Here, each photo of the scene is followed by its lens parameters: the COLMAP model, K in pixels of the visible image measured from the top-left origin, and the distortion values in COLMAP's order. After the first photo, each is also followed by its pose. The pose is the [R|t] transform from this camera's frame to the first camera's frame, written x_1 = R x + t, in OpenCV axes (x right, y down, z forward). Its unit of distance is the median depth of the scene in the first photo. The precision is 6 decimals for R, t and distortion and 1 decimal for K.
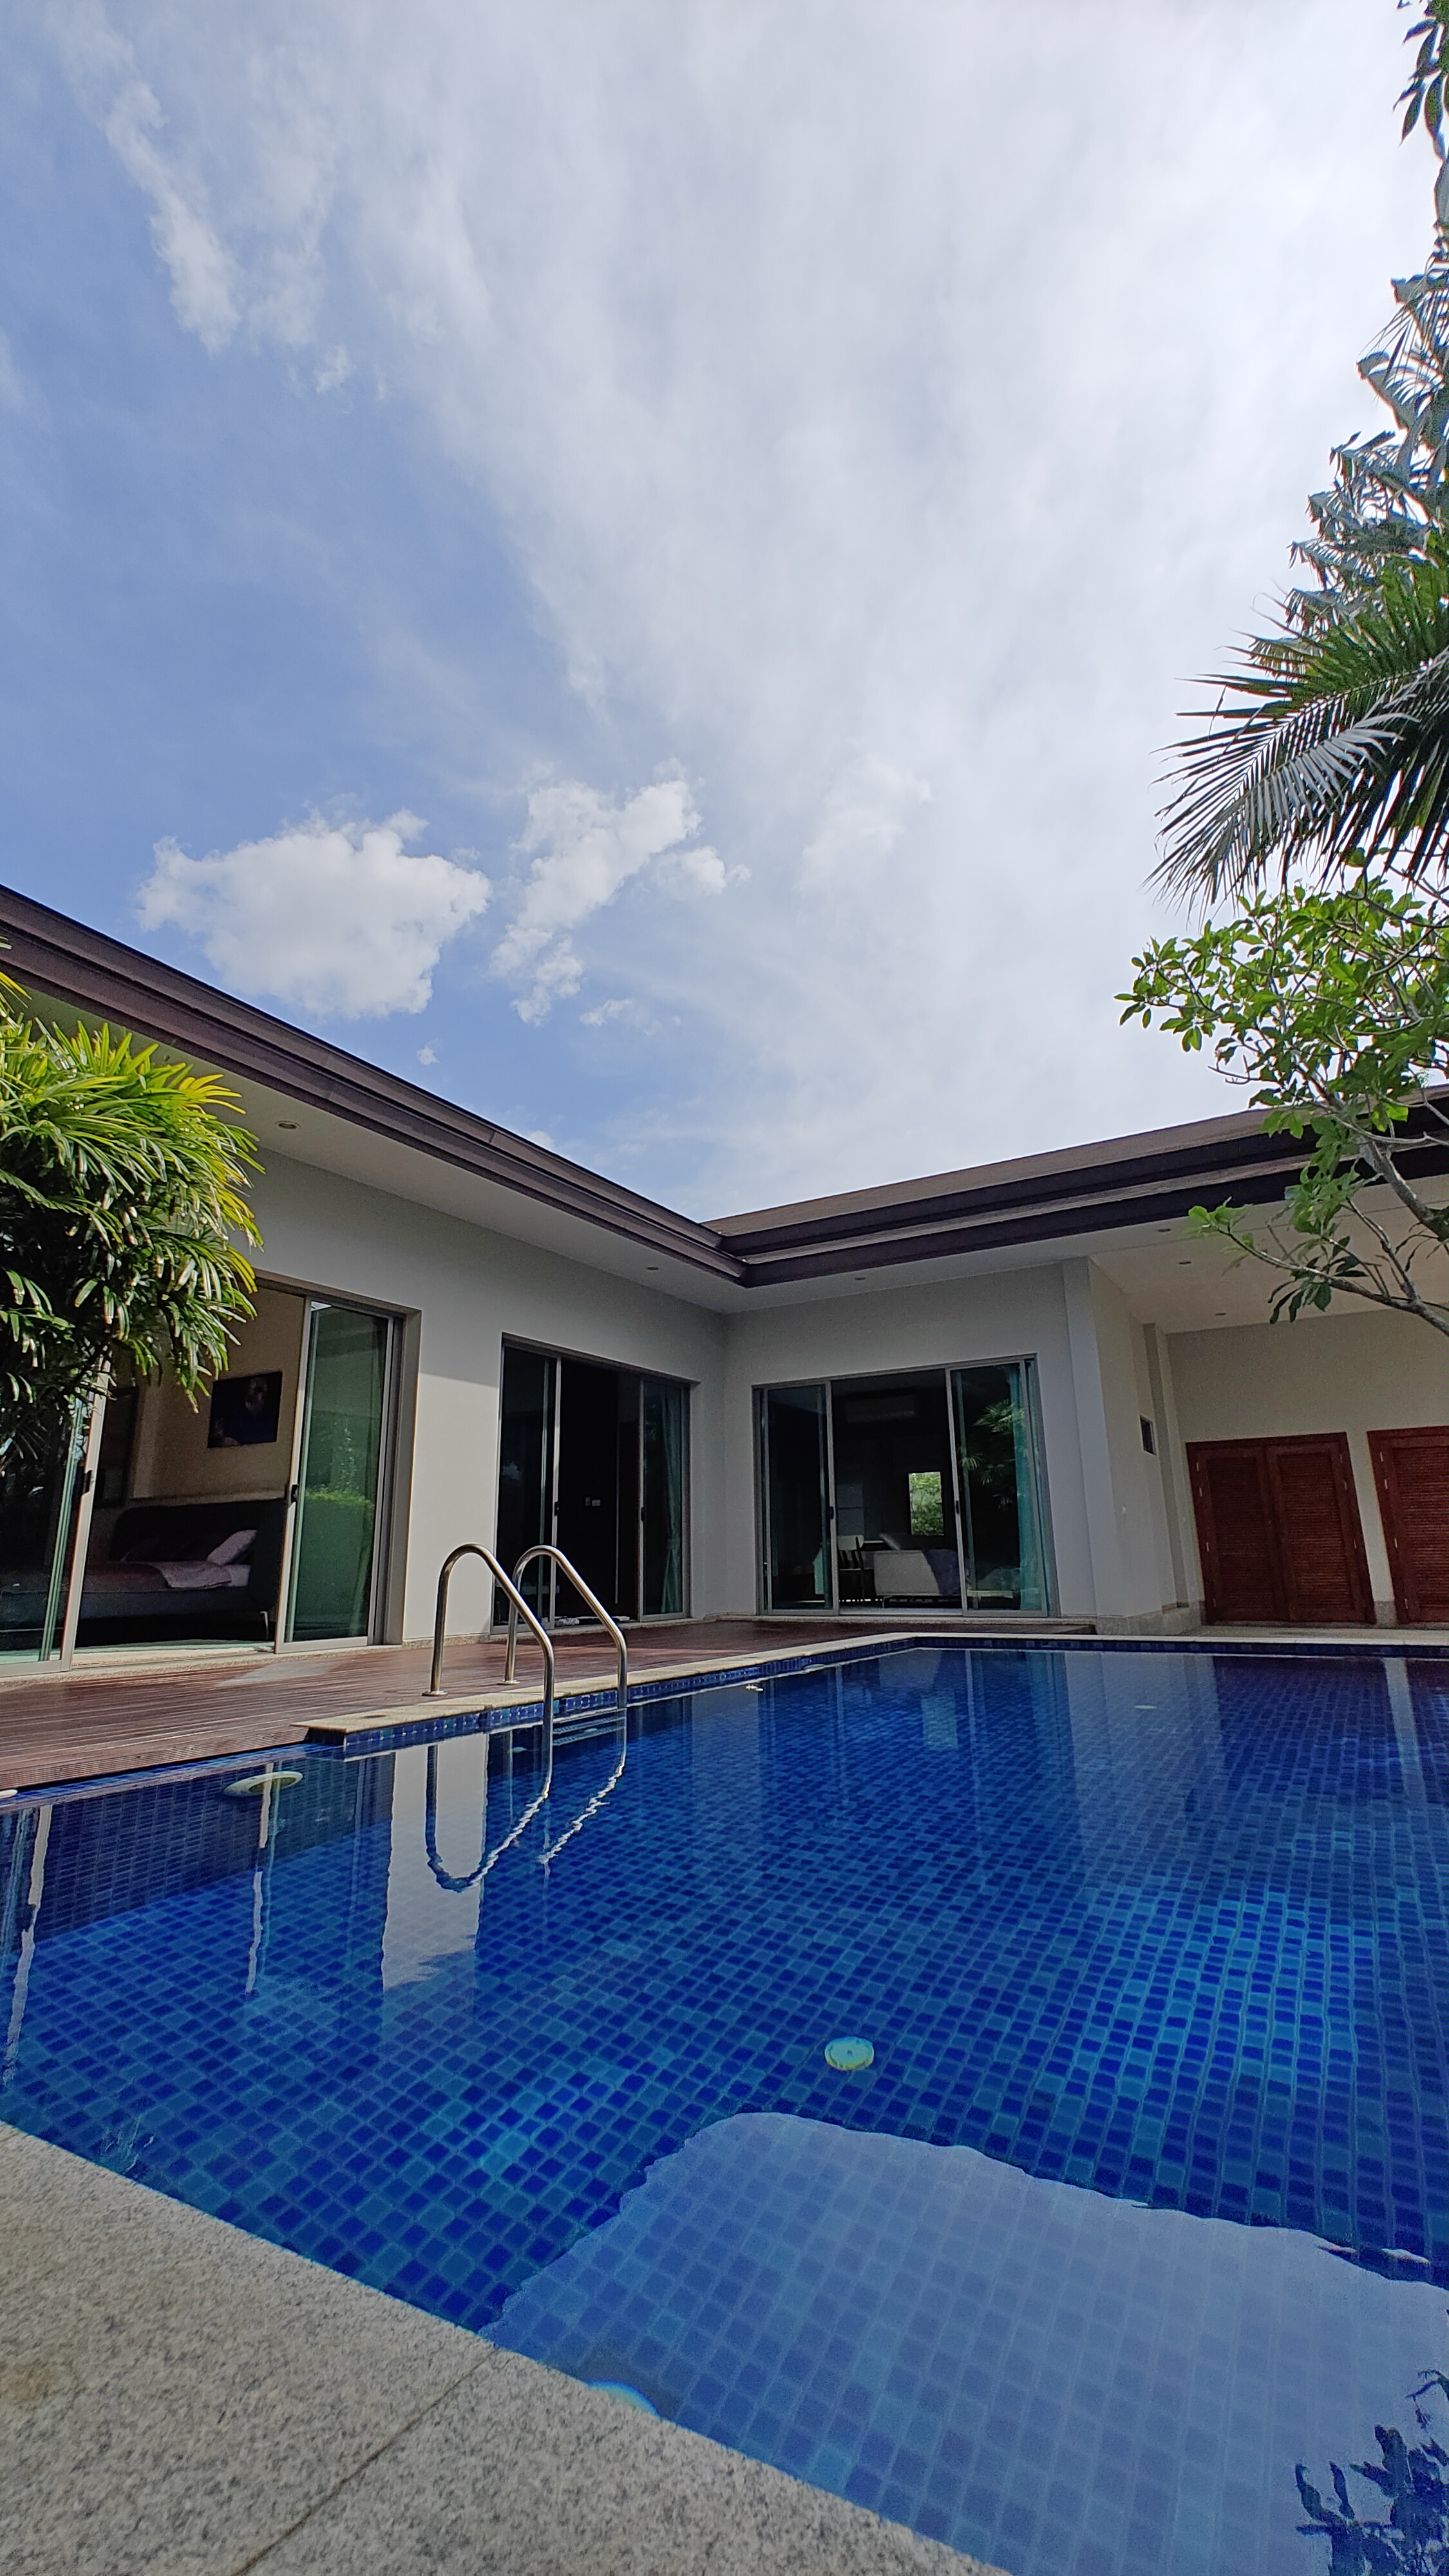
lens RADIAL K [[1061.1, 0, 724.5], [0, 1061.1, 1288.0], [0, 0, 1]] dist [-0.000470, -0.000148]
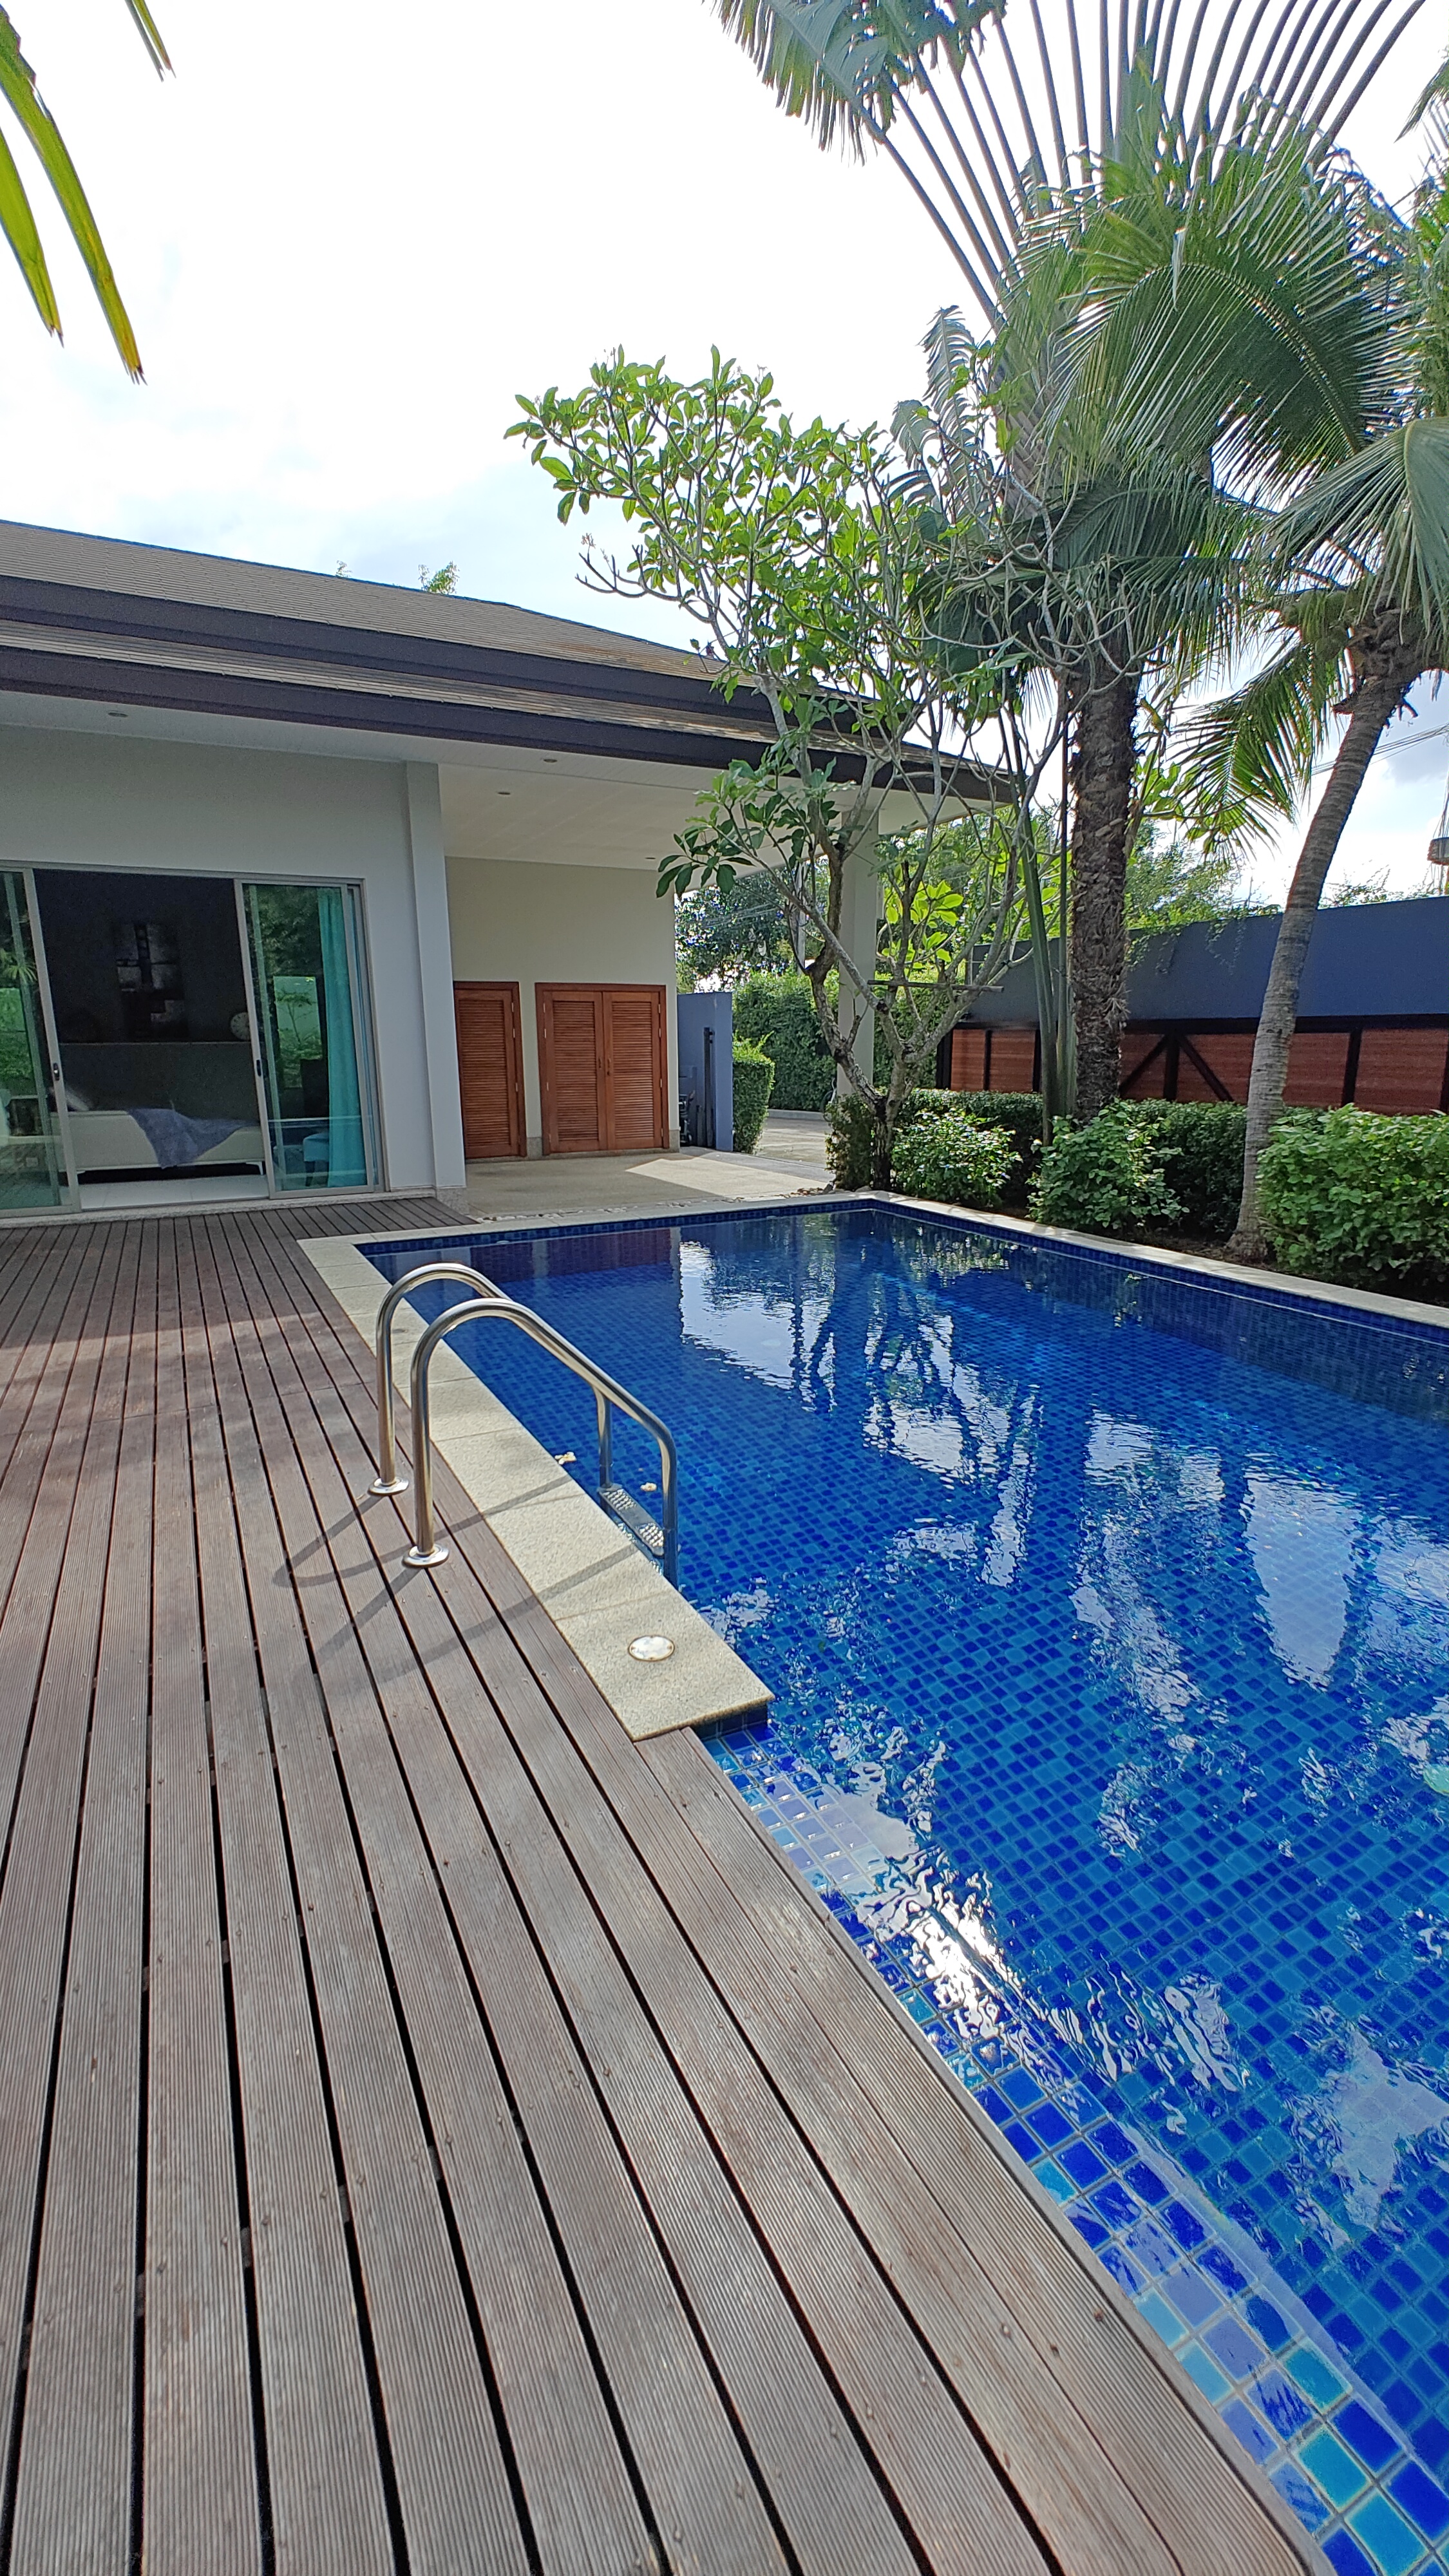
lens RADIAL K [[1061.1, 0, 724.5], [0, 1061.1, 1288.0], [0, 0, 1]] dist [-0.000470, -0.000148]
pose [[0.542115, -0.181691, 0.820427, -0.246709], [-0.213116, 0.914695, 0.343388, 0.010413], [-0.812831, -0.361001, 0.457148, 0.276331]]
